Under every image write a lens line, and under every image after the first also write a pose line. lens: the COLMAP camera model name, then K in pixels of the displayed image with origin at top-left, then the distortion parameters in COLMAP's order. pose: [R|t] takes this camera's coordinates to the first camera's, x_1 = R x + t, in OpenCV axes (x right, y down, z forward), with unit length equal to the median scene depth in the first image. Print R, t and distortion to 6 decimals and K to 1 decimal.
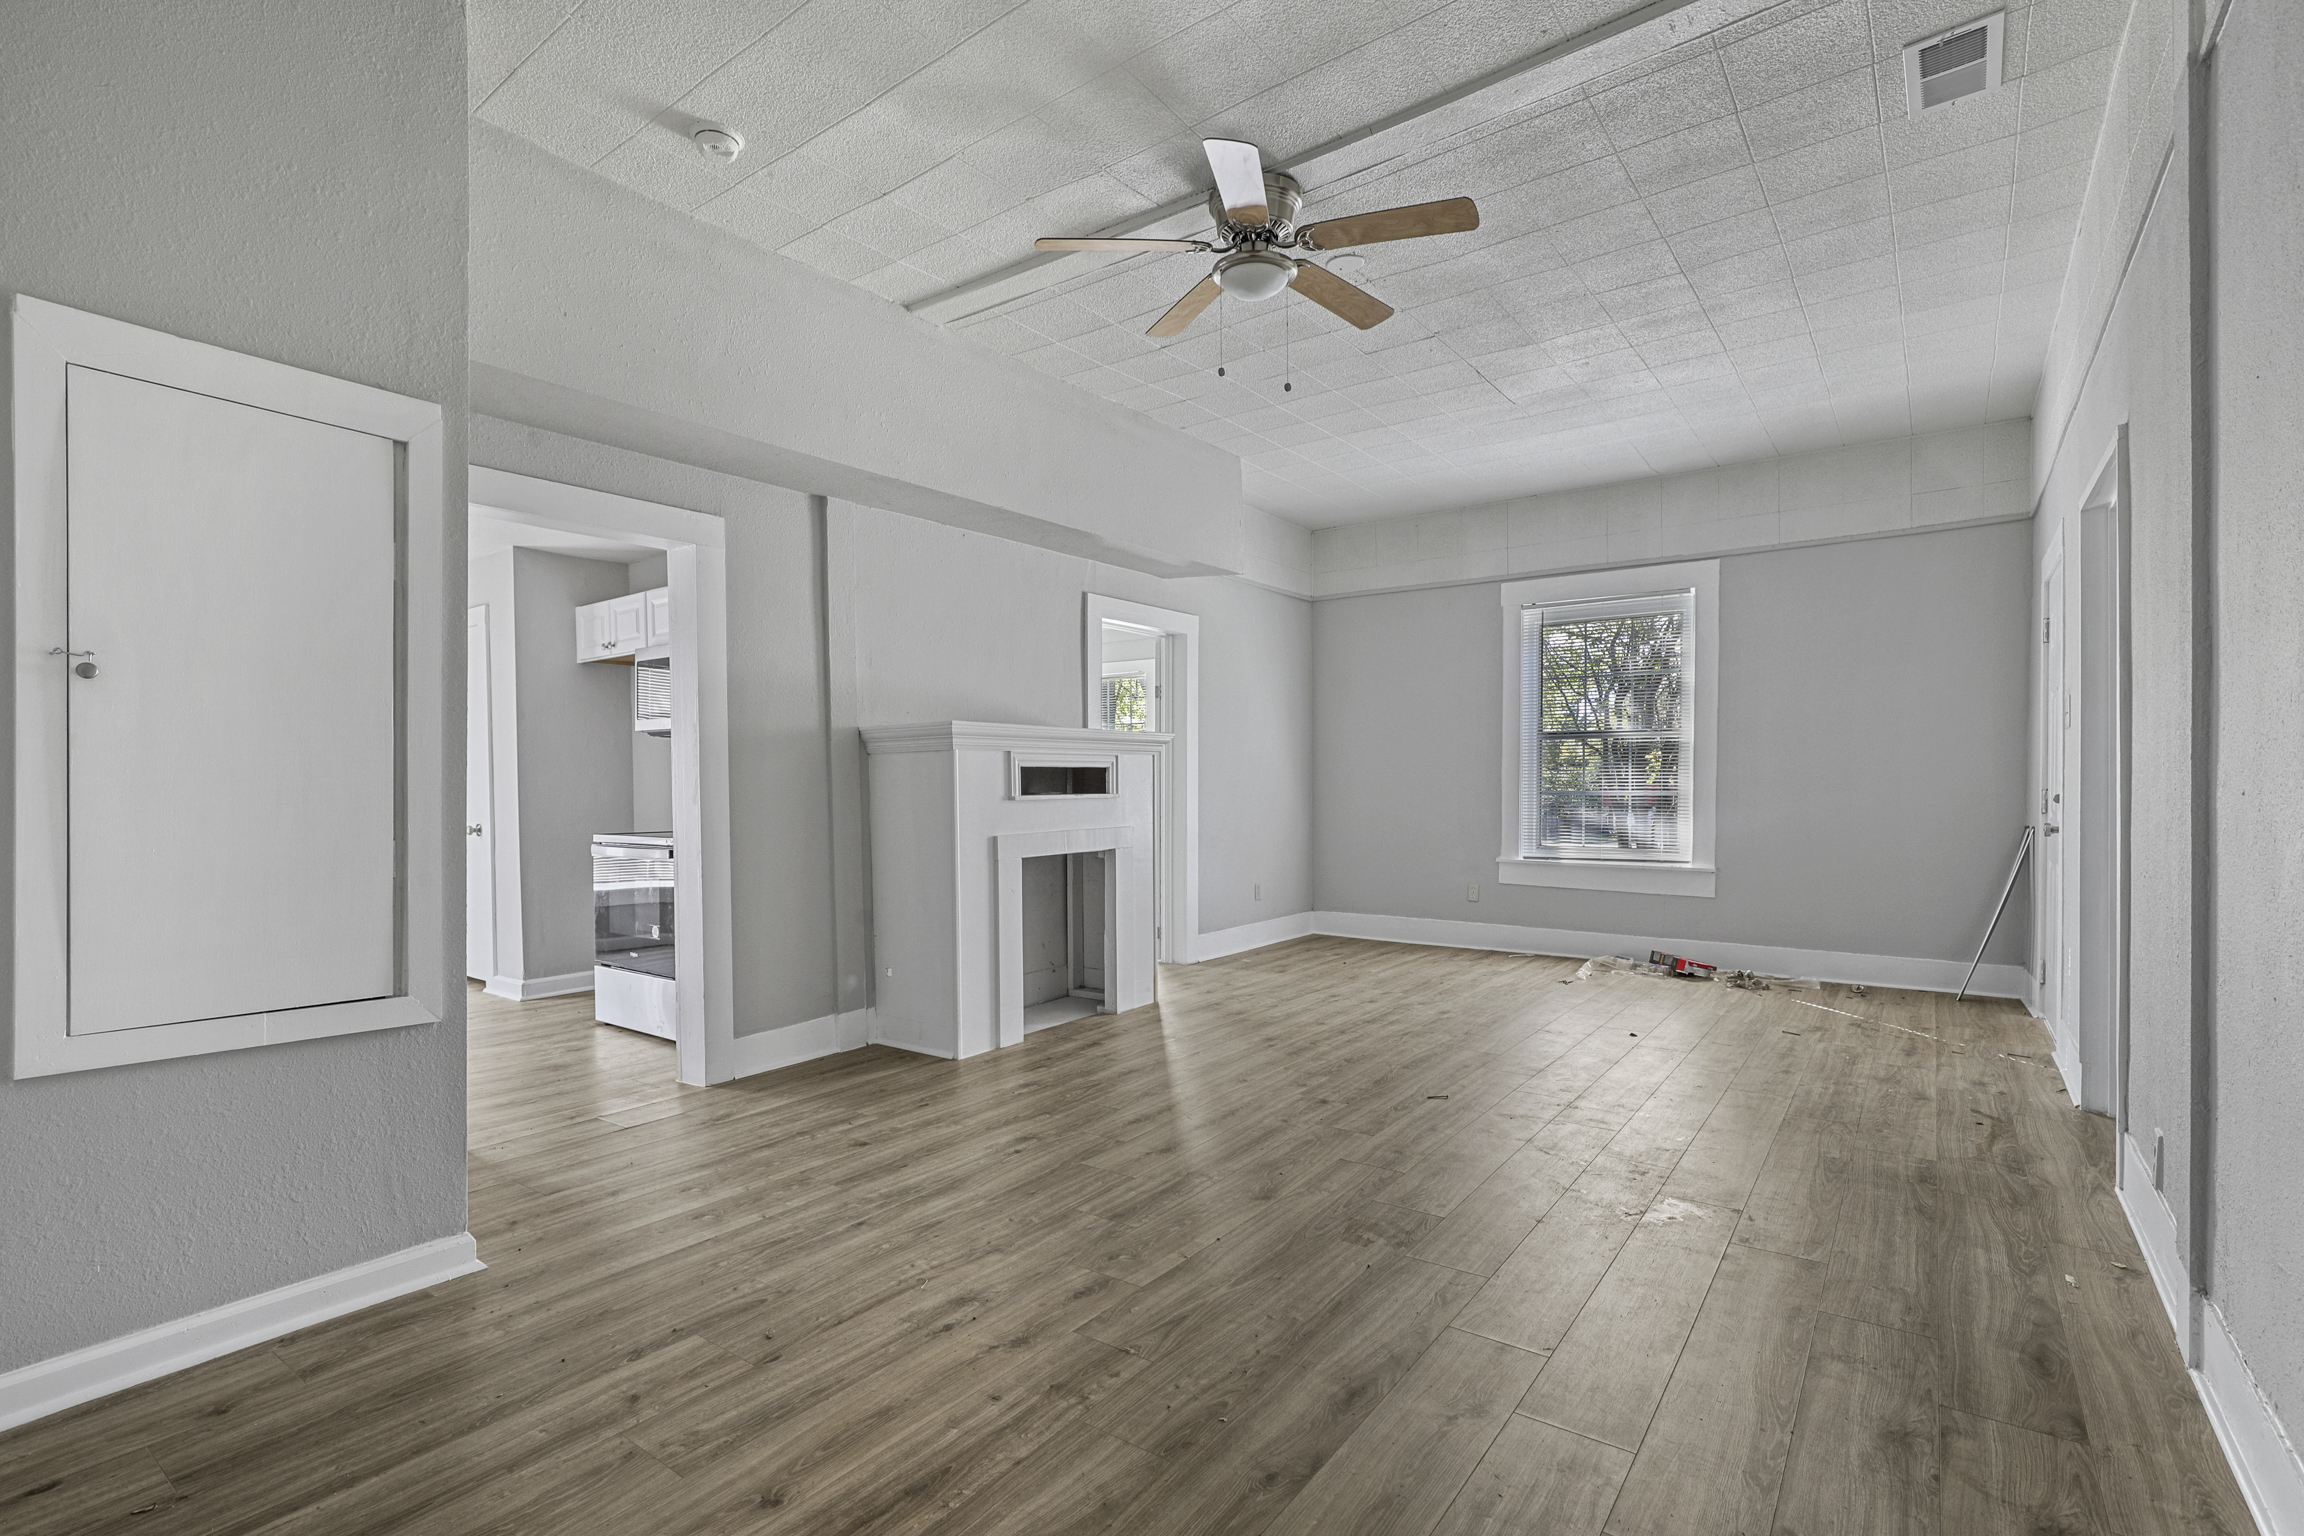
lens RADIAL K [[1042.0, 0, 1153.4], [0, 1042.0, 786.5], [0, 0, 1]] dist [-0.013613, 0.000155]
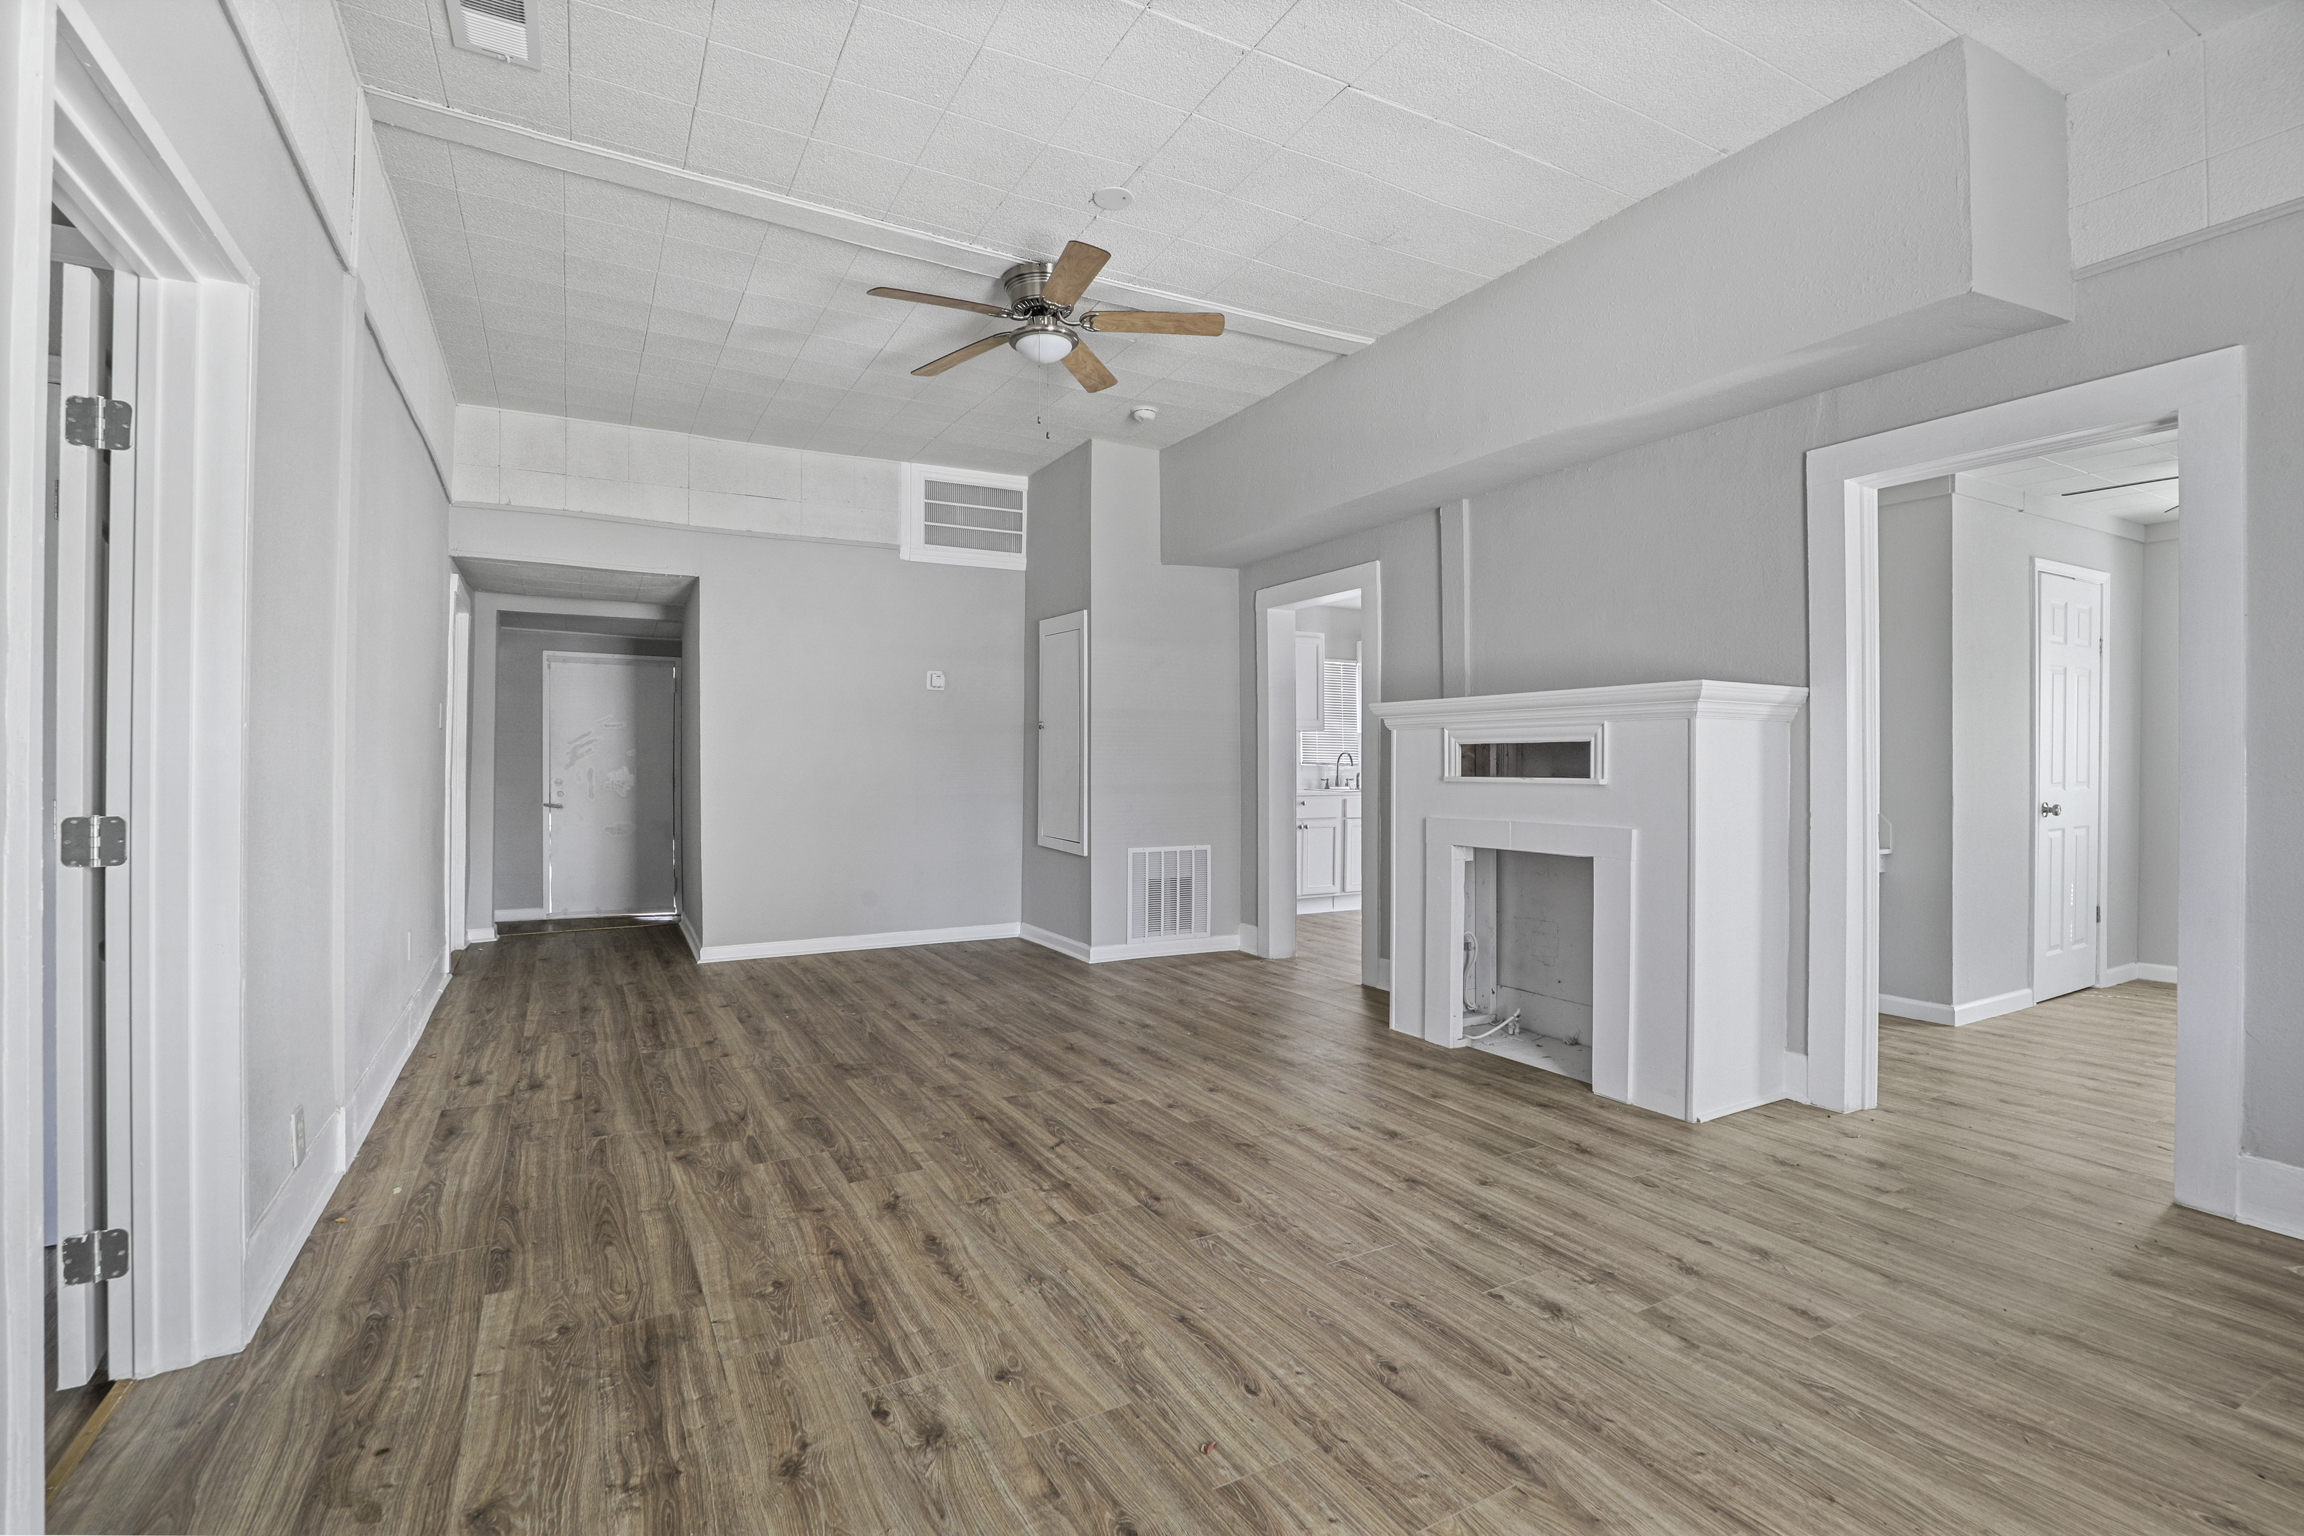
lens RADIAL K [[1070.4, 0, 1160.1], [0, 1070.4, 759.0], [0, 0, 1]] dist [-0.013655, -0.000530]
pose [[-0.408996, 0.000325, -0.912536, 1.001452], [0.001066, 0.999999, -0.000121, -0.008162], [0.912535, -0.001022, -0.408996, 1.398677]]
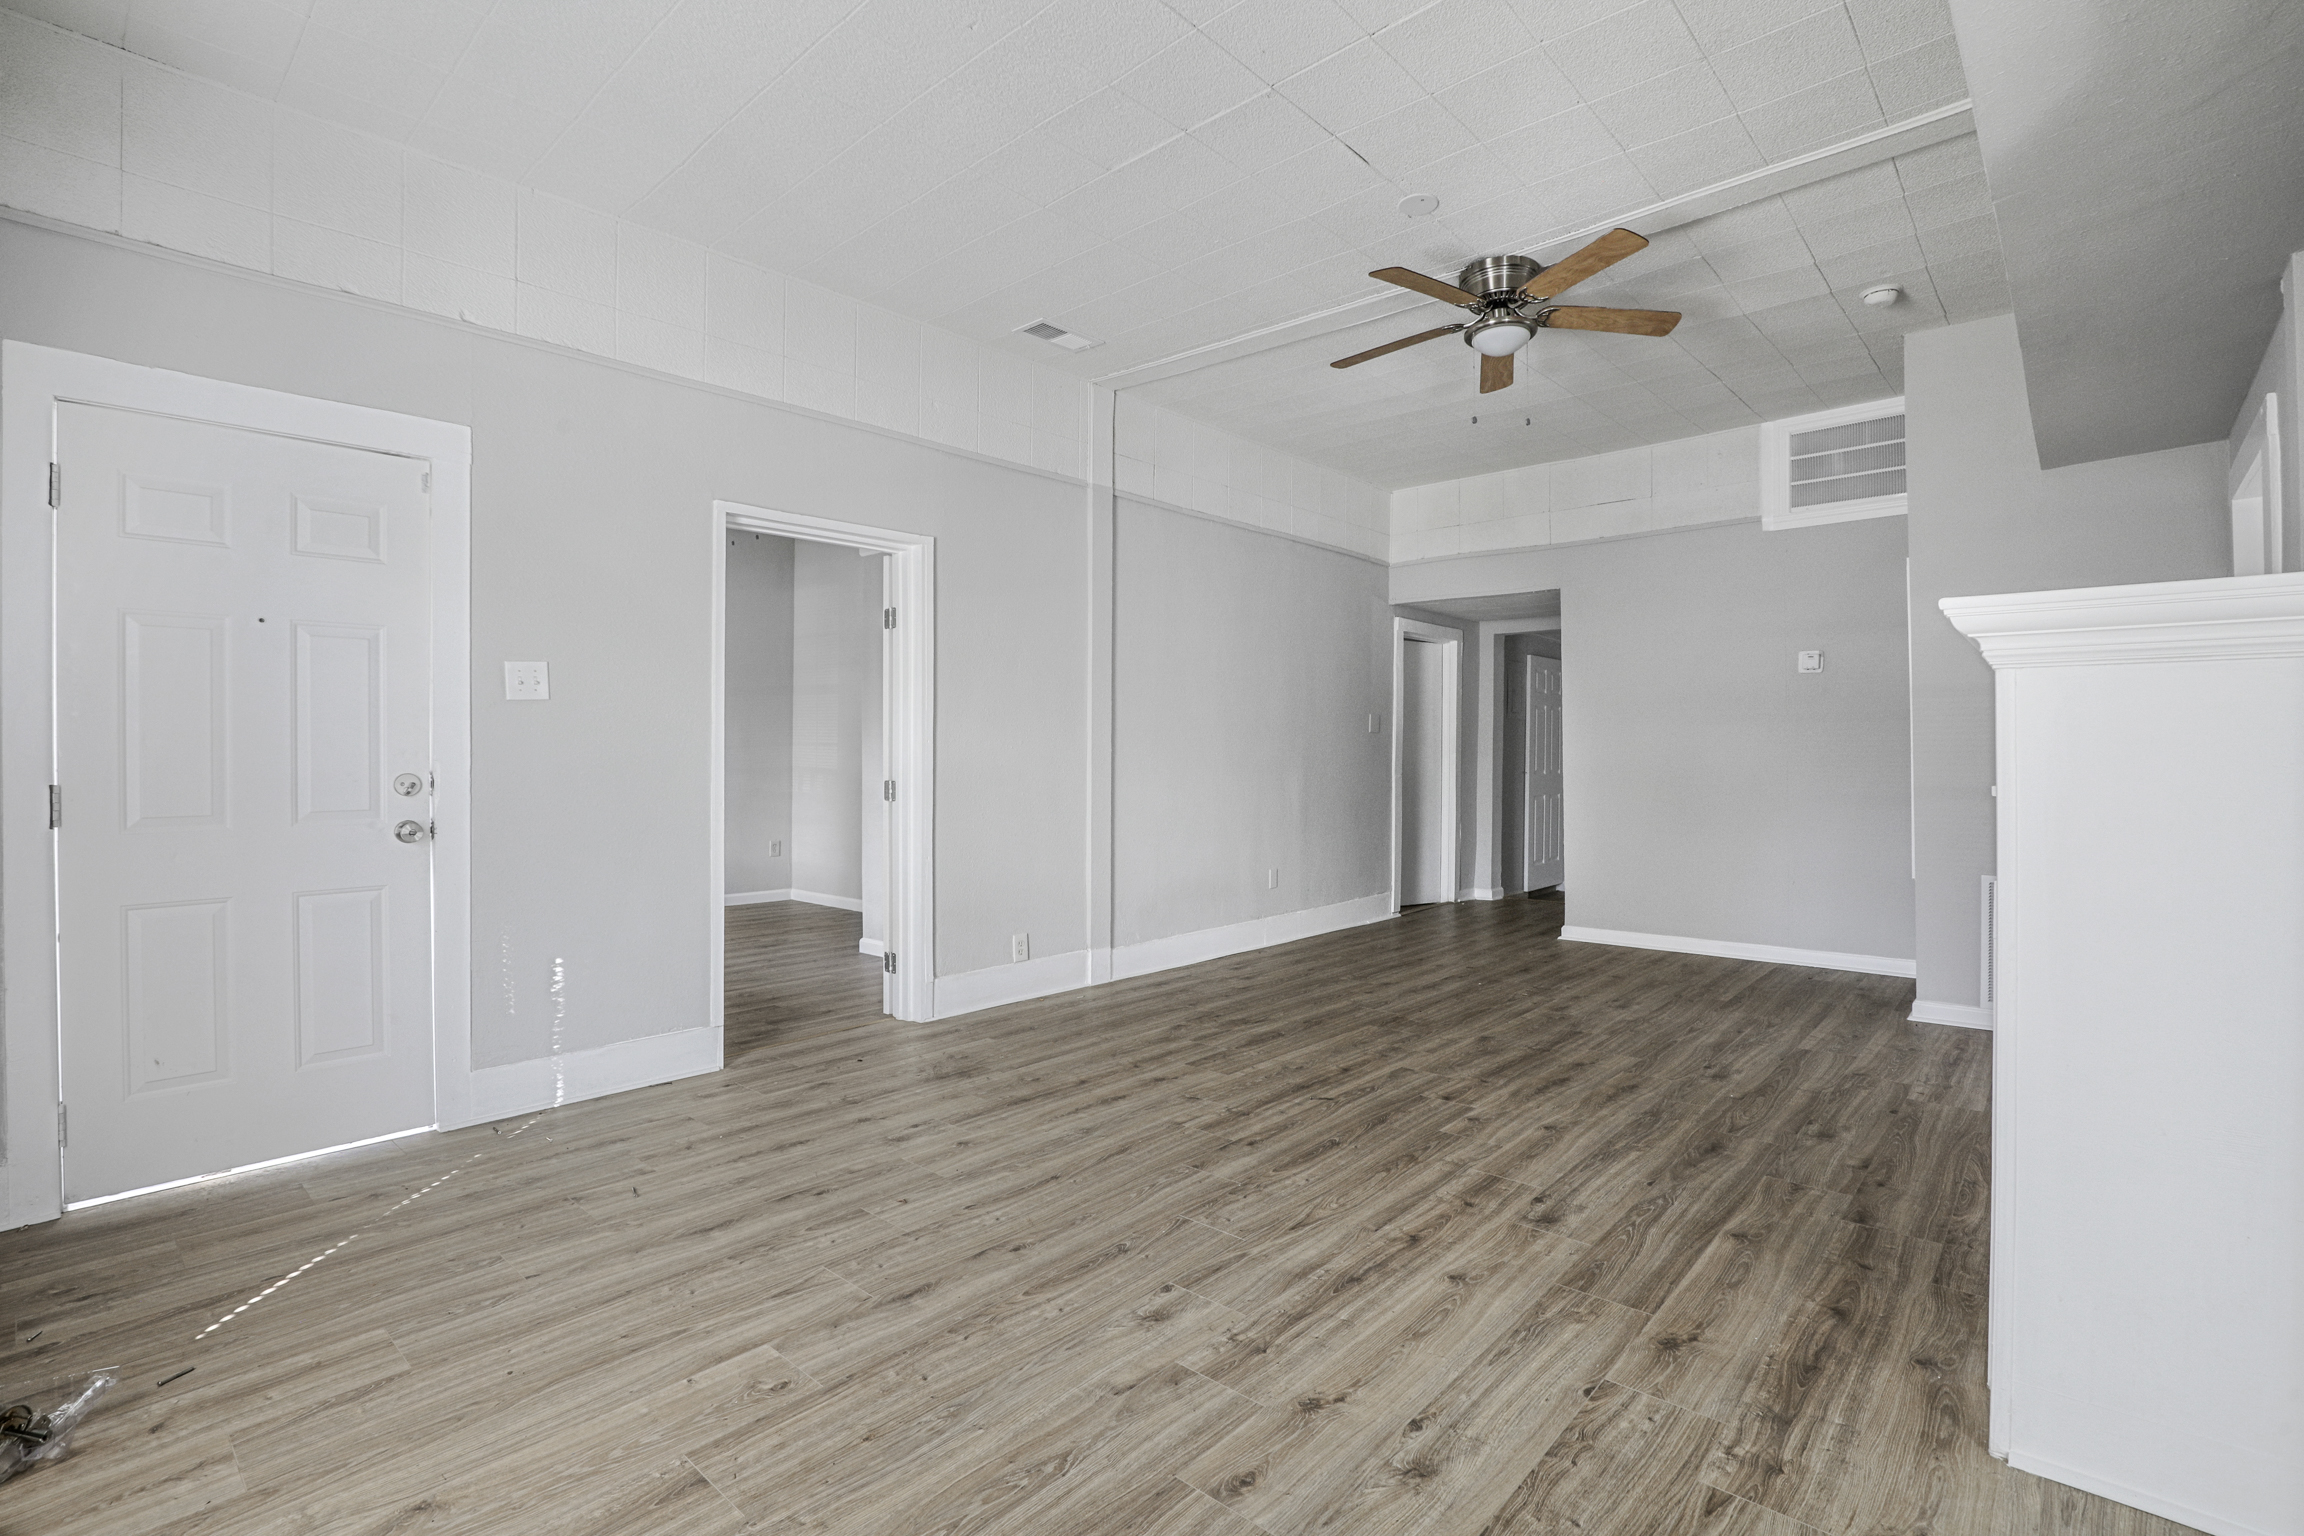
lens RADIAL K [[1042.0, 0, 1153.4], [0, 1042.0, 786.5], [0, 0, 1]] dist [-0.013613, 0.000155]
pose [[-0.994507, 0.007904, 0.104368, 0.319365], [0.010316, 0.999692, 0.022585, -0.005459], [-0.104158, 0.023538, -0.994282, 1.909689]]
